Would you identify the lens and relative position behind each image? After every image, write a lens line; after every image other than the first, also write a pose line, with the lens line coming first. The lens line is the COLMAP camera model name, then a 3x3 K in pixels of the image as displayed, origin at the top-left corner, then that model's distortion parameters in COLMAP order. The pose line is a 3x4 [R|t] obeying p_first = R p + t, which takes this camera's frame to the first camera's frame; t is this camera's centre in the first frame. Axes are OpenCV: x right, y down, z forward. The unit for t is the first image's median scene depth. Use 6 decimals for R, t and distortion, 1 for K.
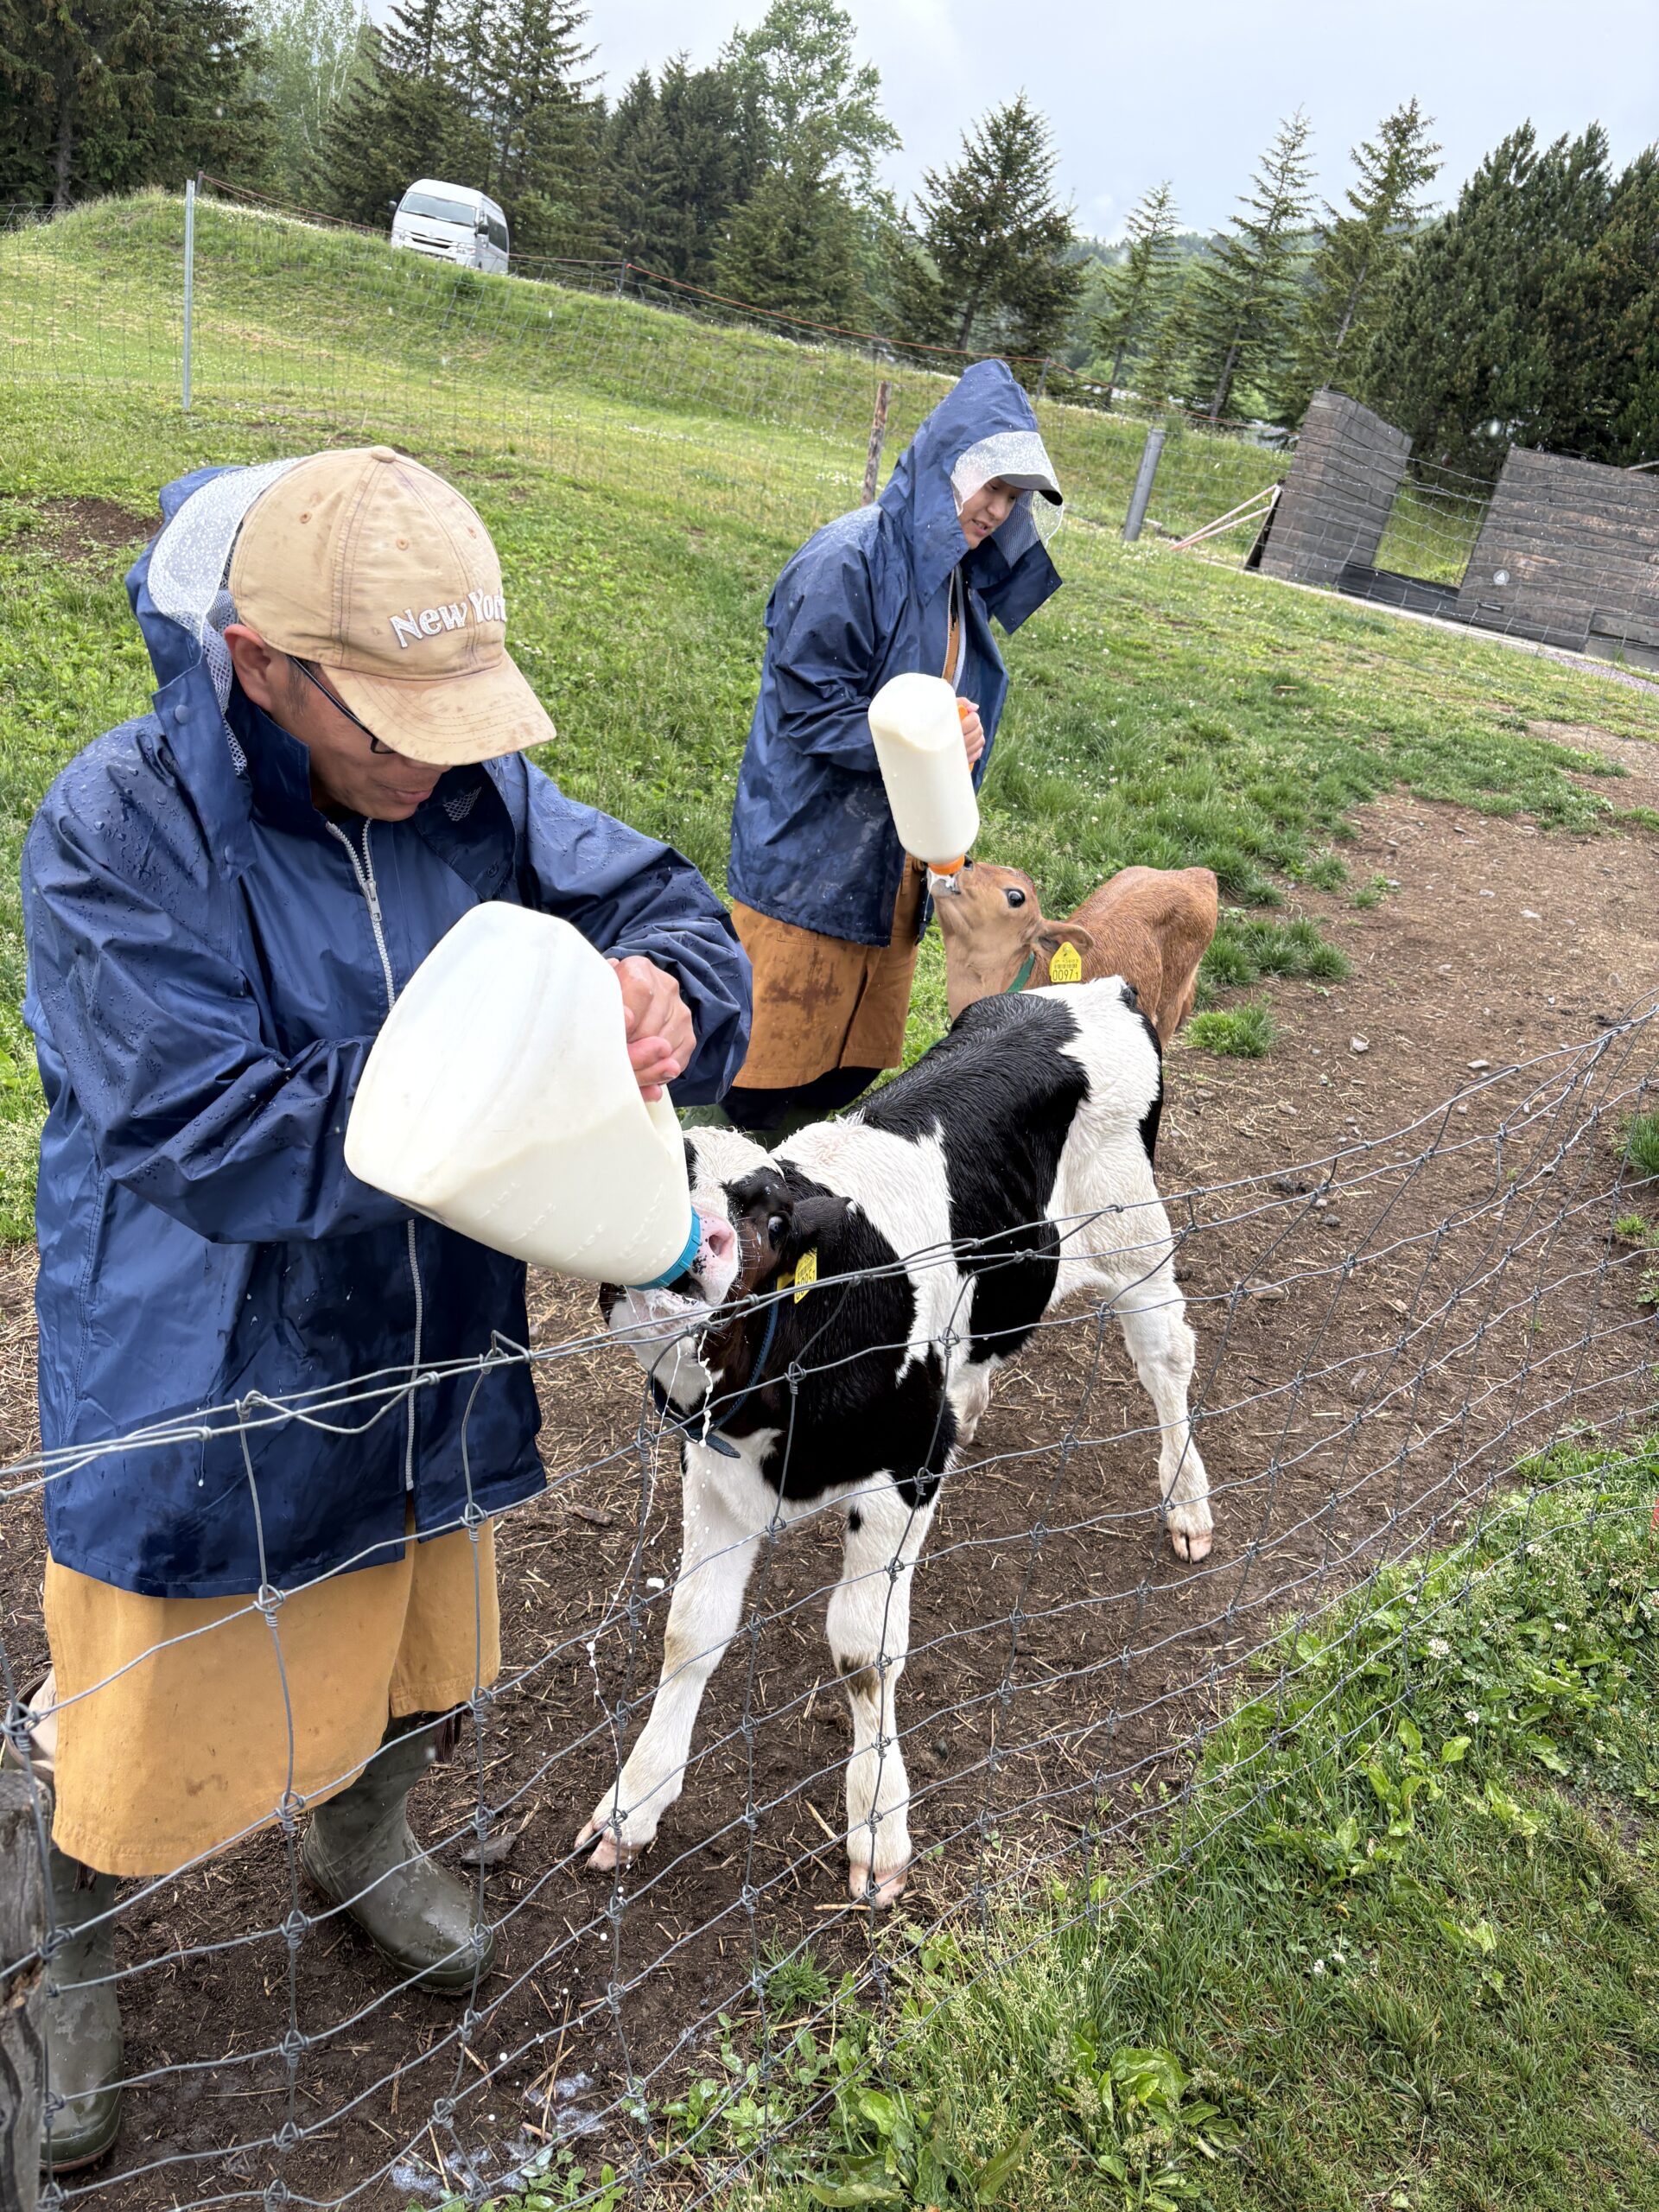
lens RADIAL K [[1720.2, 0, 842.2], [0, 1720.2, 1120.3], [0, 0, 1]] dist [0.051365, -0.058900]
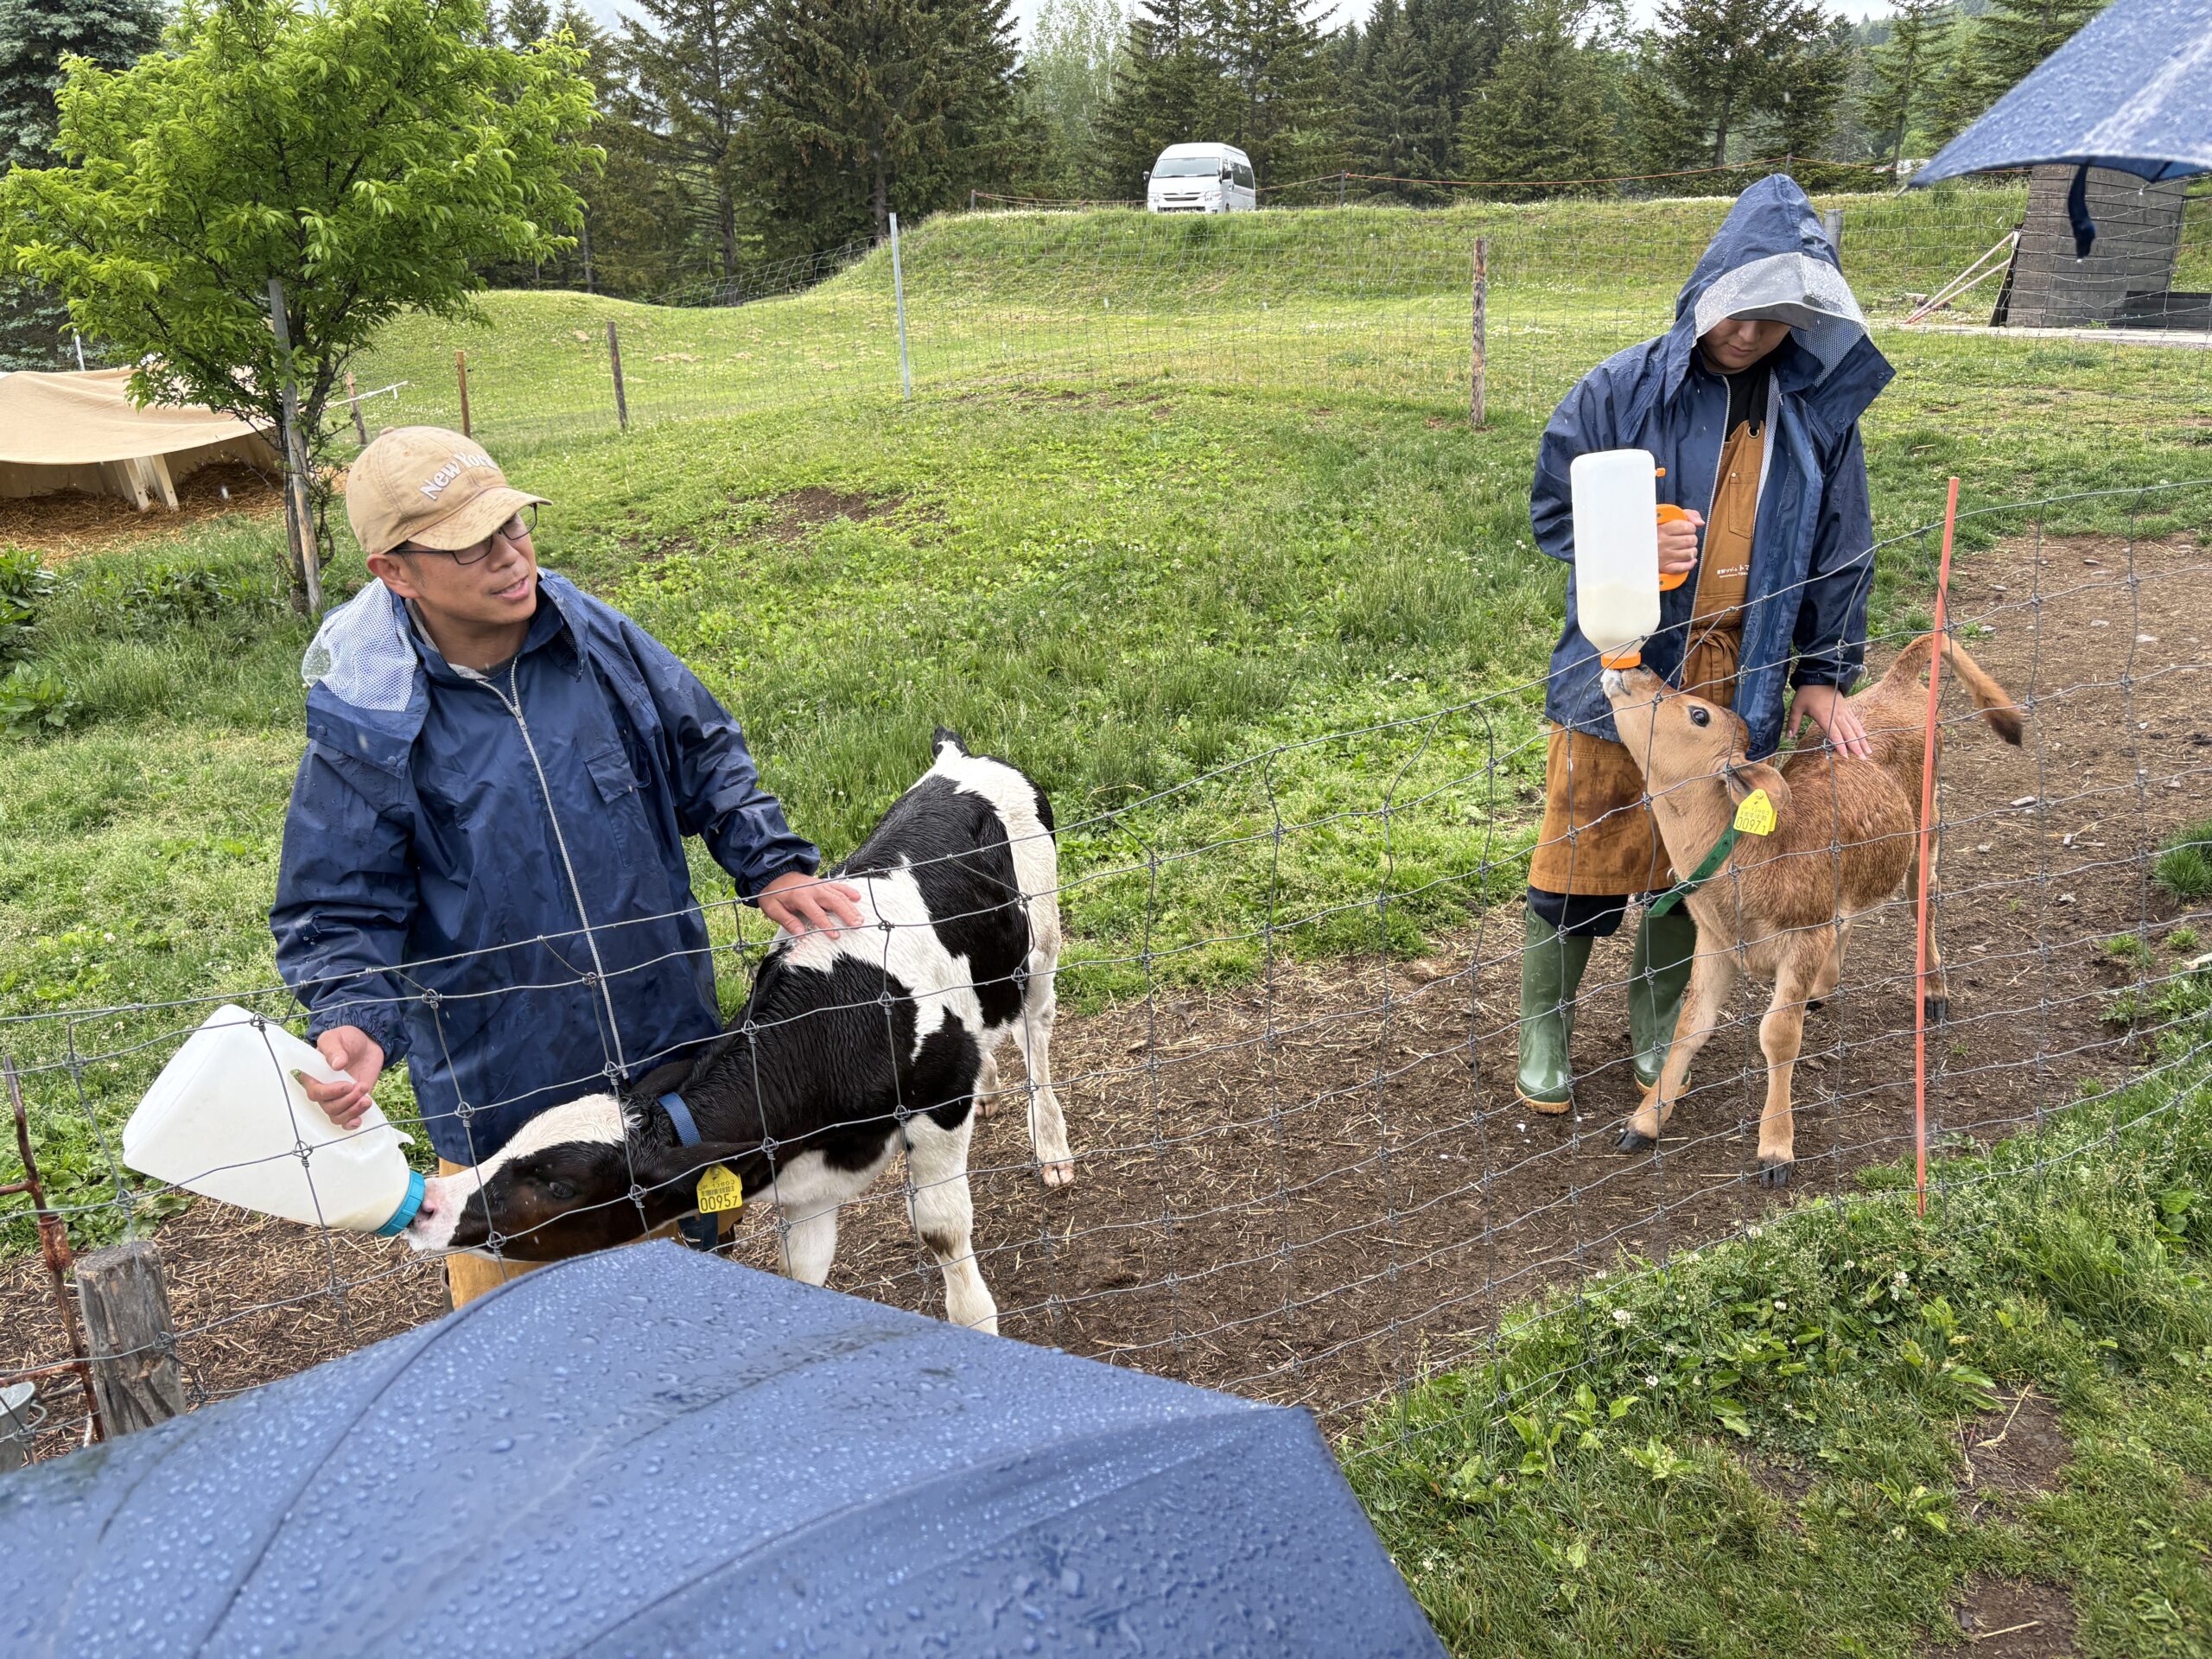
lens RADIAL K [[1720.2, 0, 1106.6], [0, 1720.2, 837.5], [0, 0, 1]] dist [0.051365, -0.058900]
pose [[0.932920, -0.113724, -0.341652, 0.128033], [0.081911, 0.990966, -0.106191, 0.027660], [0.350642, 0.071082, 0.933808, -0.039449]]
